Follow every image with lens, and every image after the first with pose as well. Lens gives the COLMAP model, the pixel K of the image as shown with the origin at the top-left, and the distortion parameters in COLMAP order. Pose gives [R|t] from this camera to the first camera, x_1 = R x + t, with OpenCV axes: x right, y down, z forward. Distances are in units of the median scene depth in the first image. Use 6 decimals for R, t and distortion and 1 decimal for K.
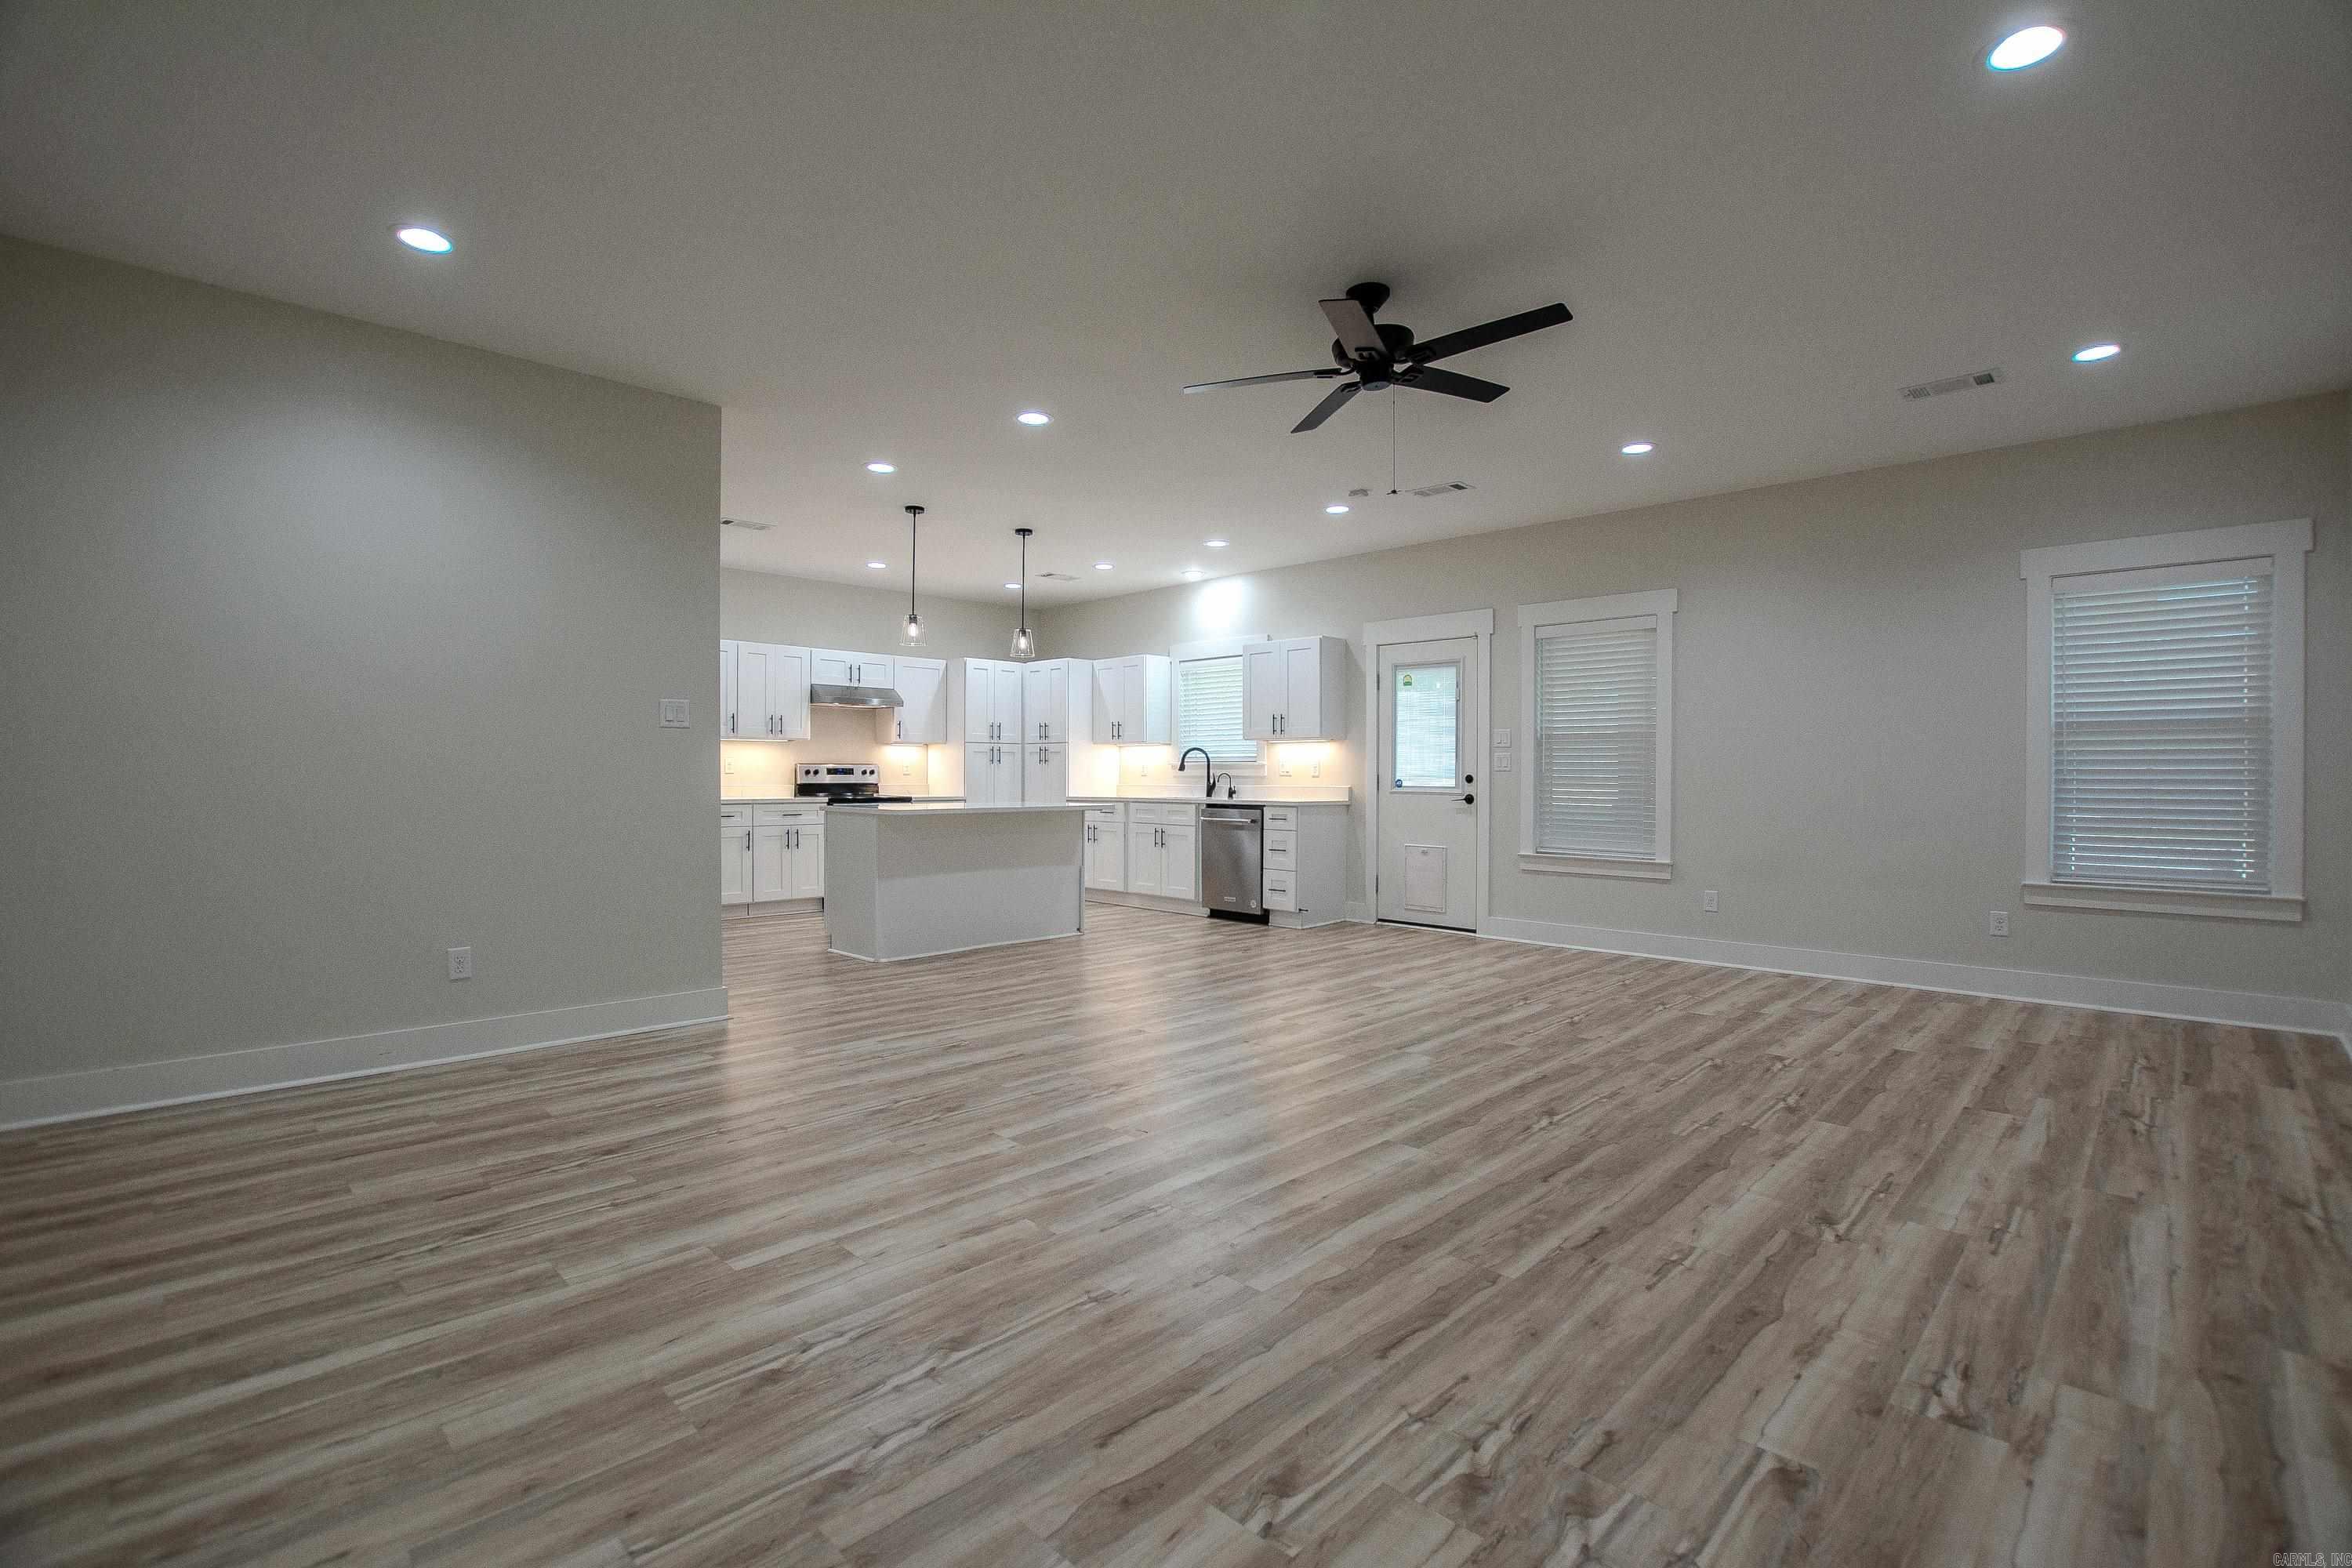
lens RADIAL K [[1057.8, 0, 1178.6], [0, 1057.8, 780.9], [0, 0, 1]] dist [-0.033344, 0.003590]
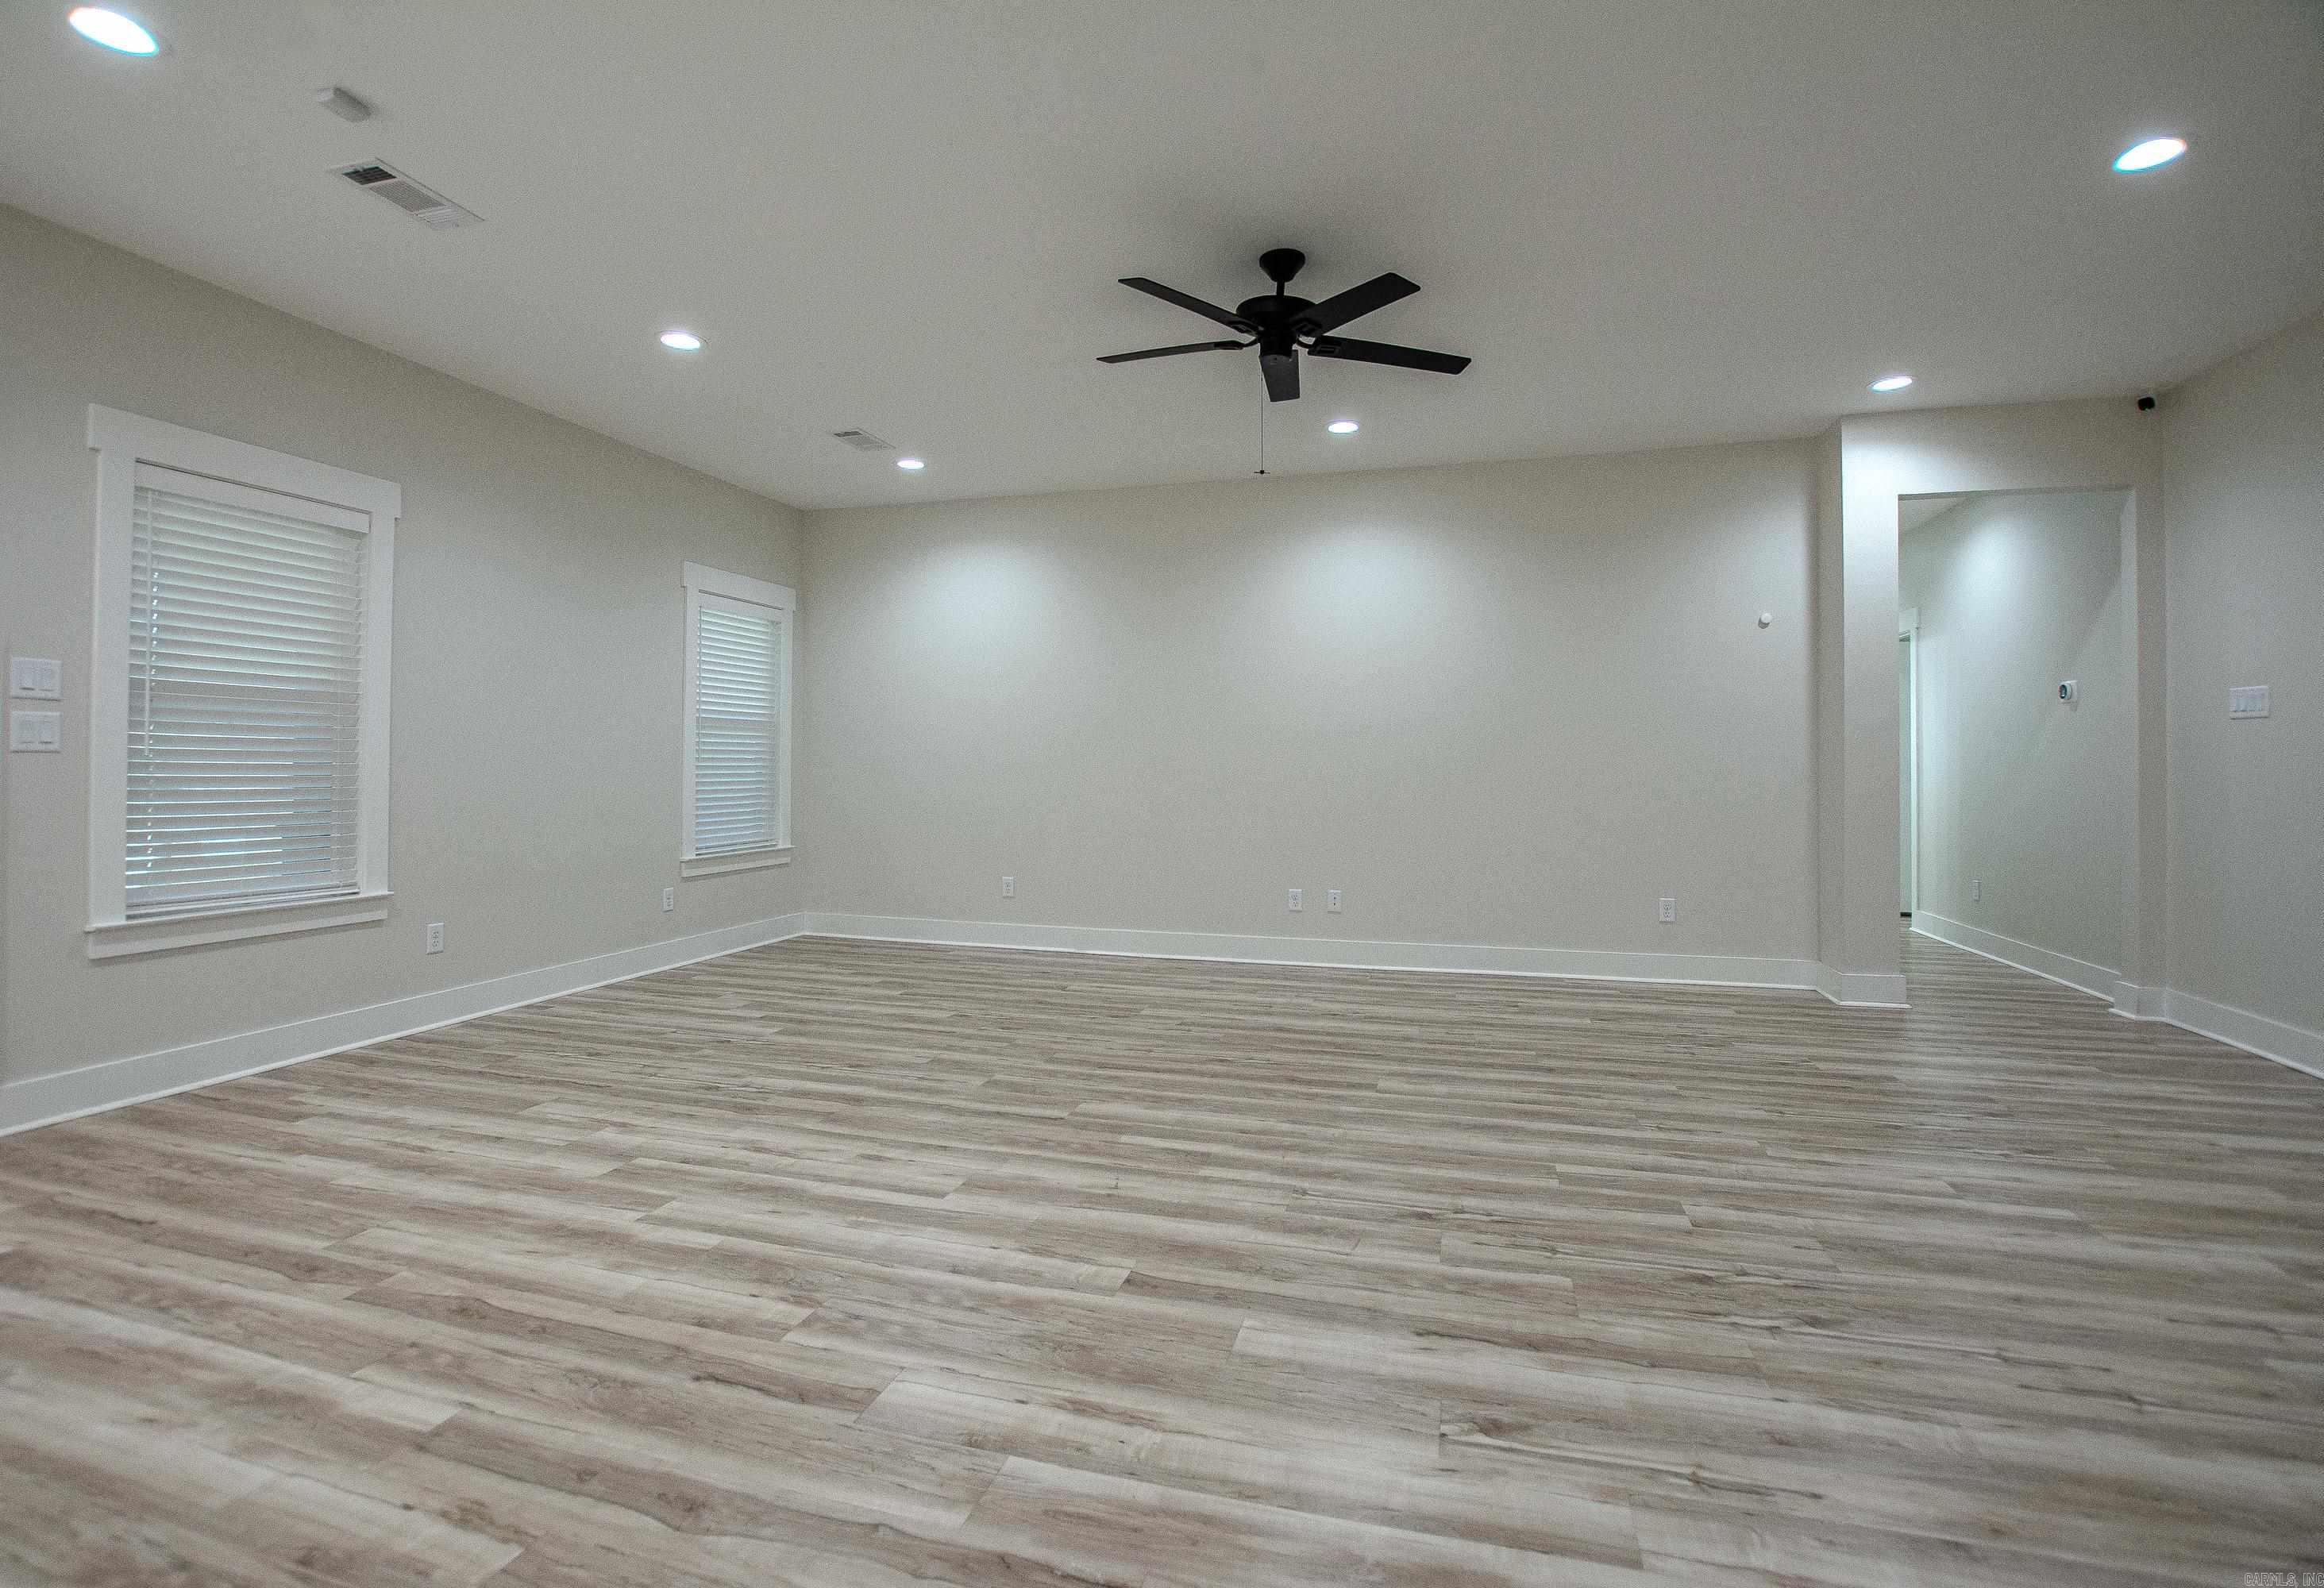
lens RADIAL K [[1072.9, 0, 1158.4], [0, 1072.9, 758.8], [0, 0, 1]] dist [-0.032524, 0.003559]
pose [[-0.482189, 0.002193, 0.876064, -0.319850], [0.002054, 0.999997, -0.001373, -0.005074], [-0.876065, 0.001137, -0.482192, 0.820539]]
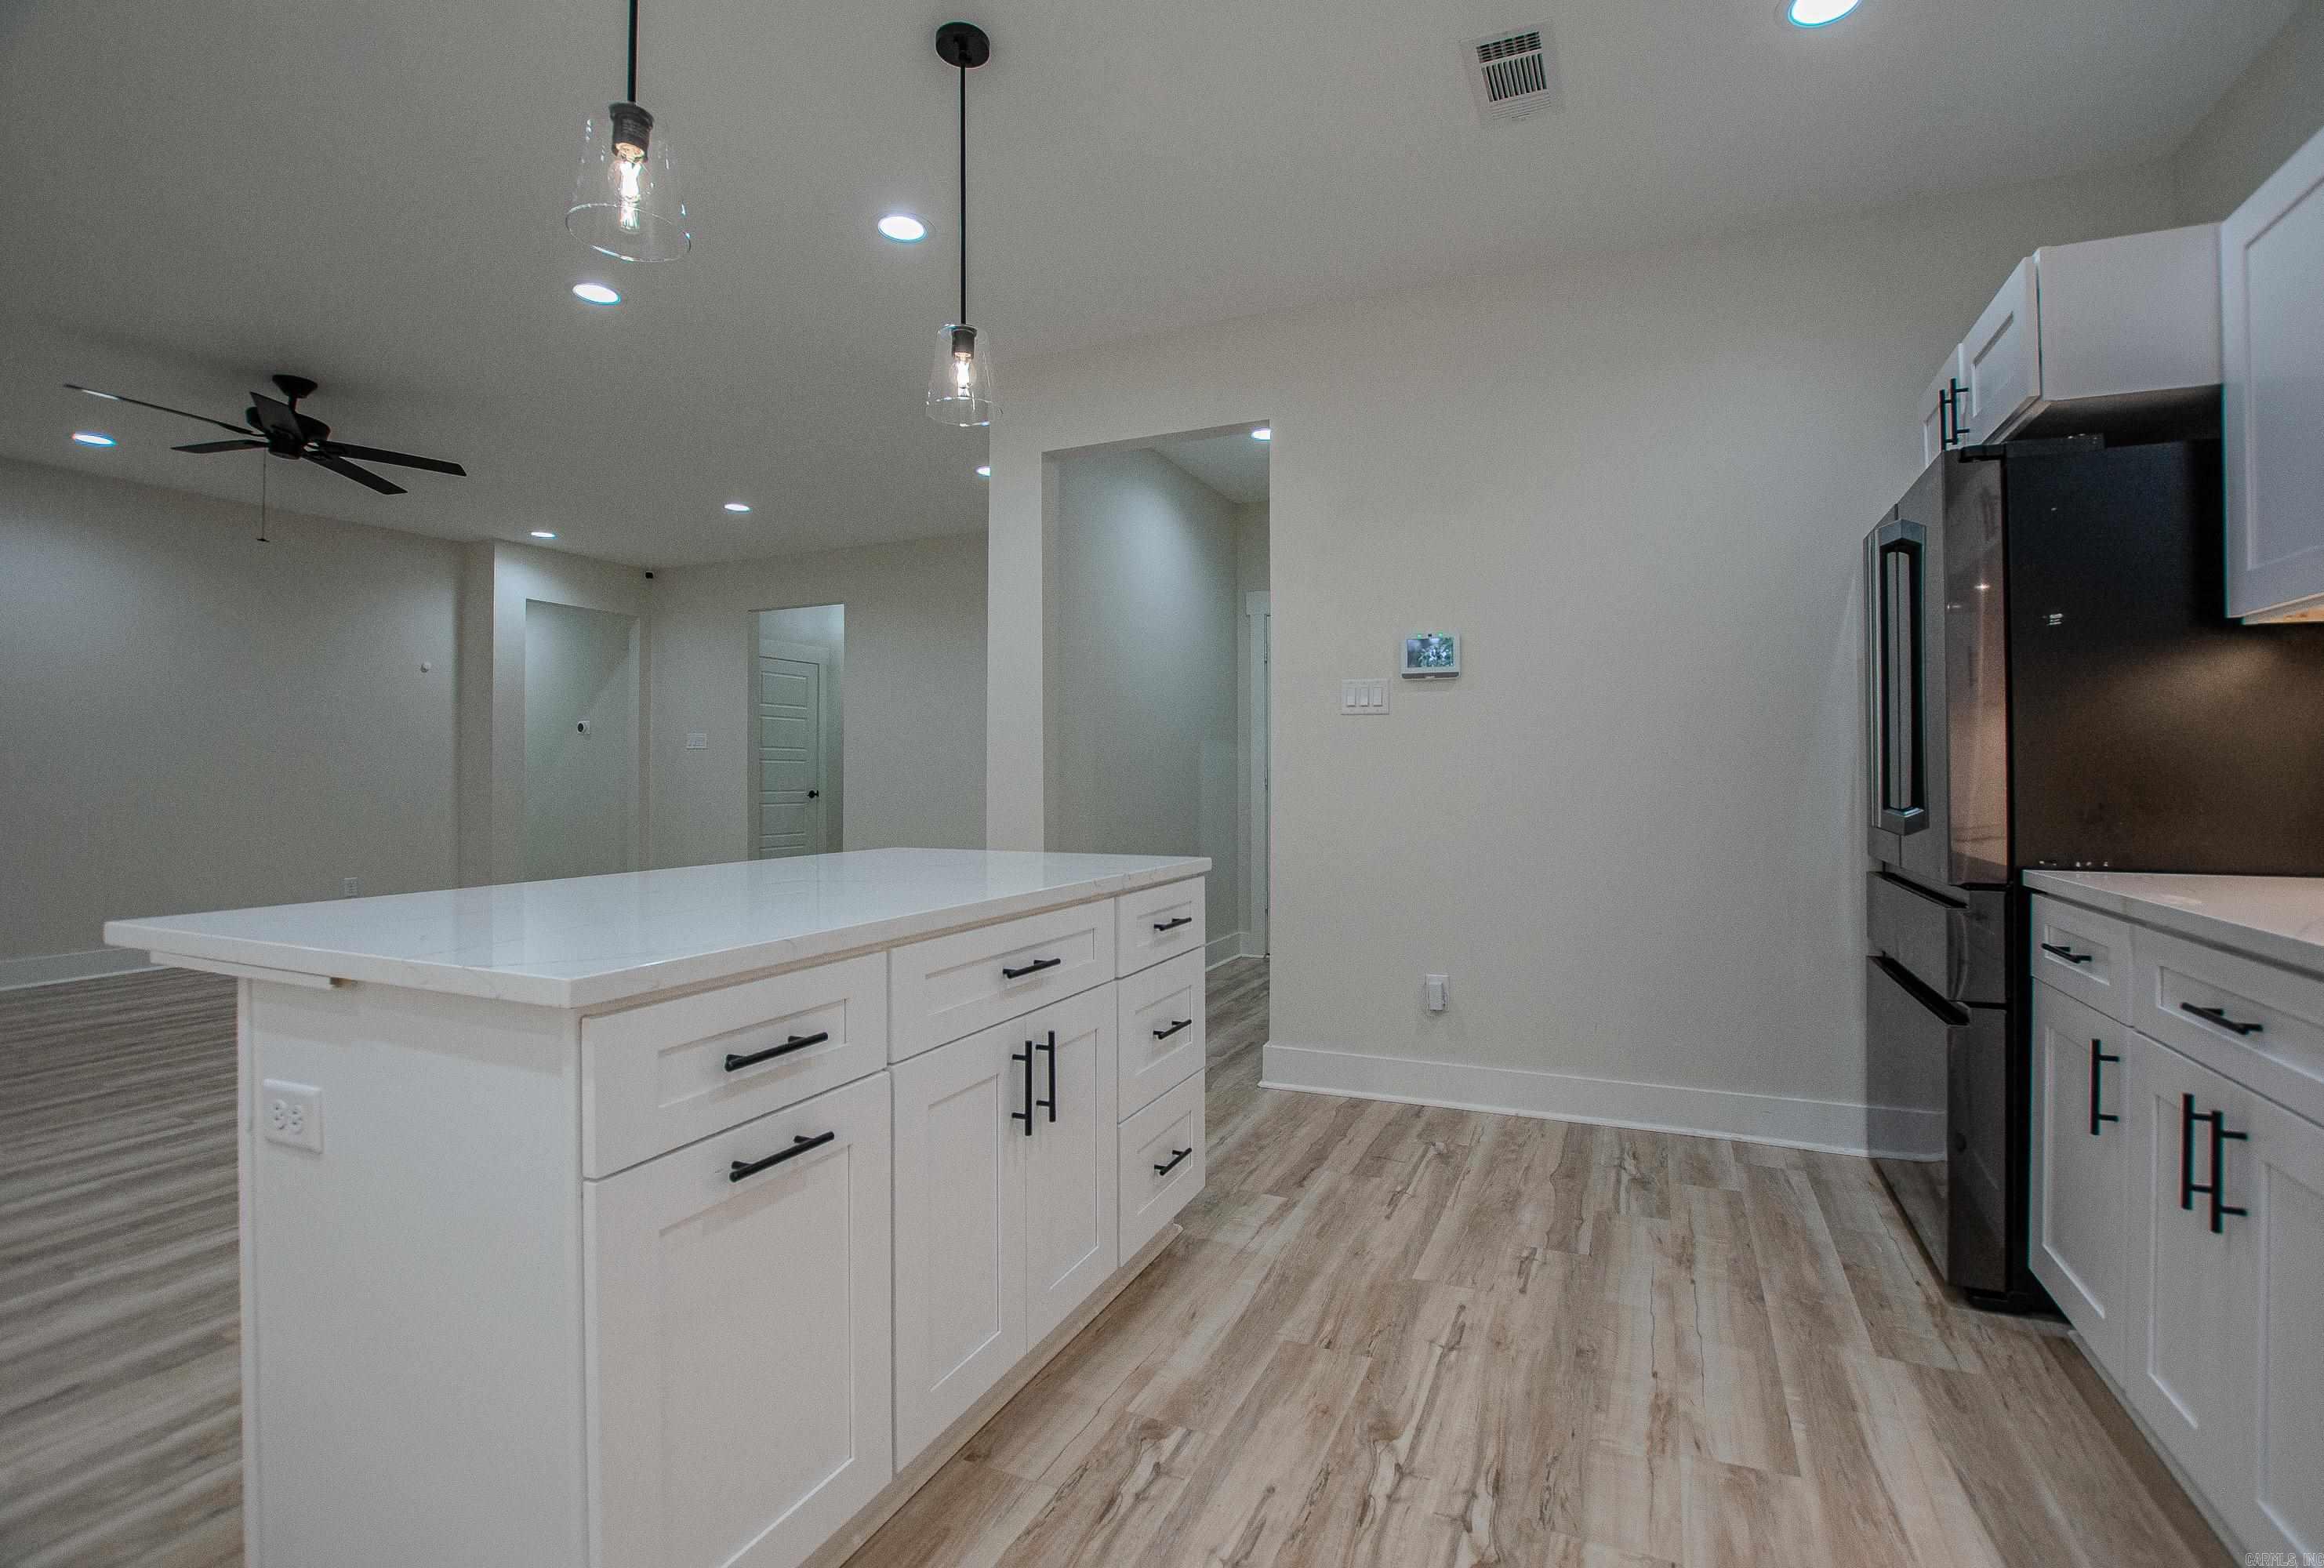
lens RADIAL K [[1056.2, 0, 1173.4], [0, 1056.2, 751.1], [0, 0, 1]] dist [-0.030765, 0.002360]
pose [[-0.933977, -0.011320, -0.357153, -0.186812], [-0.005503, 0.999835, -0.017299, -0.007678], [0.357290, -0.014192, -0.933886, 1.300408]]
